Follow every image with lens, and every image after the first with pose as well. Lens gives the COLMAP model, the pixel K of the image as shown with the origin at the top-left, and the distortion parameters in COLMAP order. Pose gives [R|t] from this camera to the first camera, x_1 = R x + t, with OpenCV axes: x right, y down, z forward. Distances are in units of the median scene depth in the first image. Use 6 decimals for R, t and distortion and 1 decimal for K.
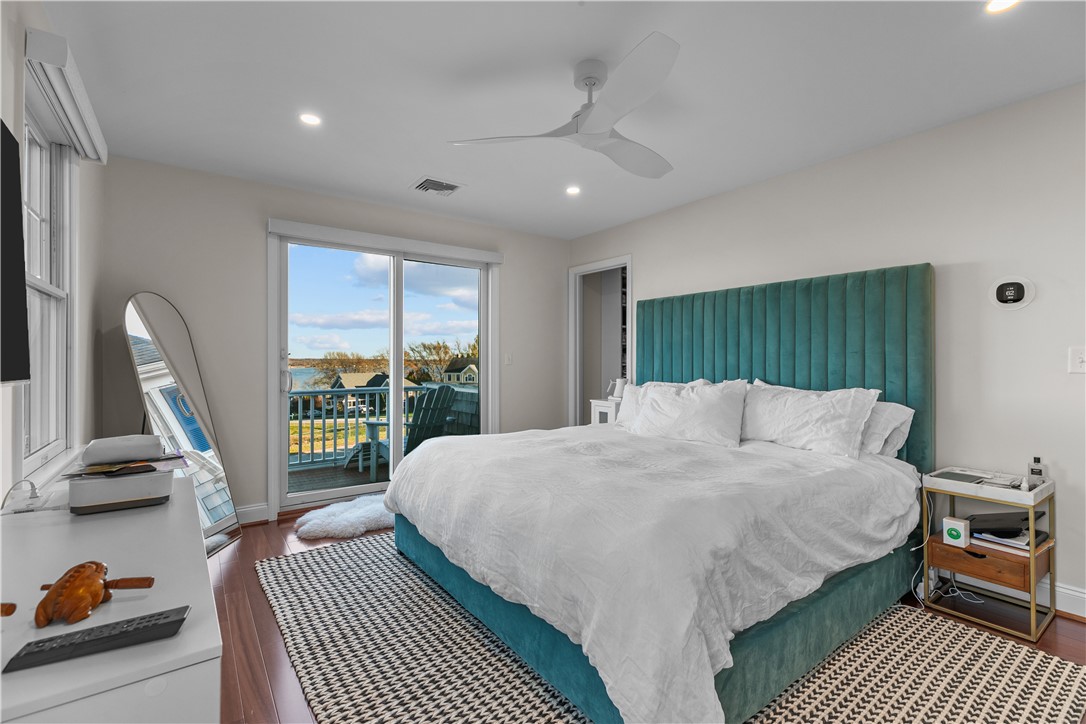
lens RADIAL K [[491.4, 0, 543.1], [0, 491.4, 365.7], [0, 0, 1]] dist [0.005166, -0.000869]
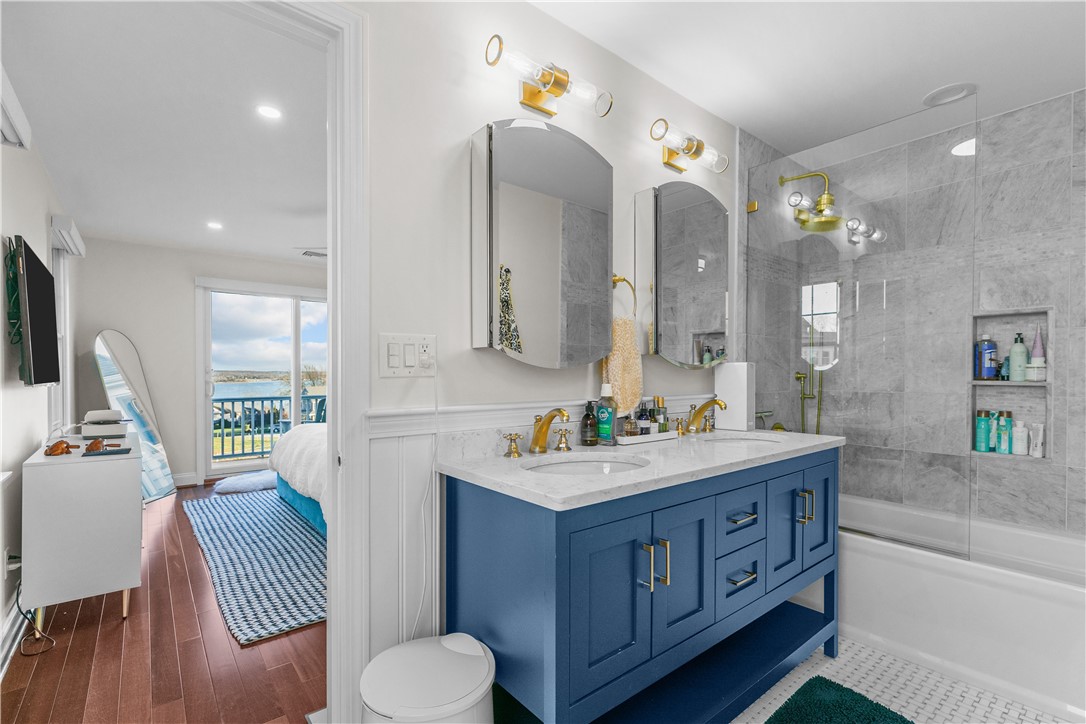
lens RADIAL K [[491.4, 0, 544.4], [0, 491.4, 385.2], [0, 0, 1]] dist [0.005166, -0.000869]
pose [[0.998571, 0.001089, 0.053422, 0.387538], [-0.001420, 0.999980, 0.006172, 0.013475], [-0.053414, -0.006239, 0.998553, -0.502602]]
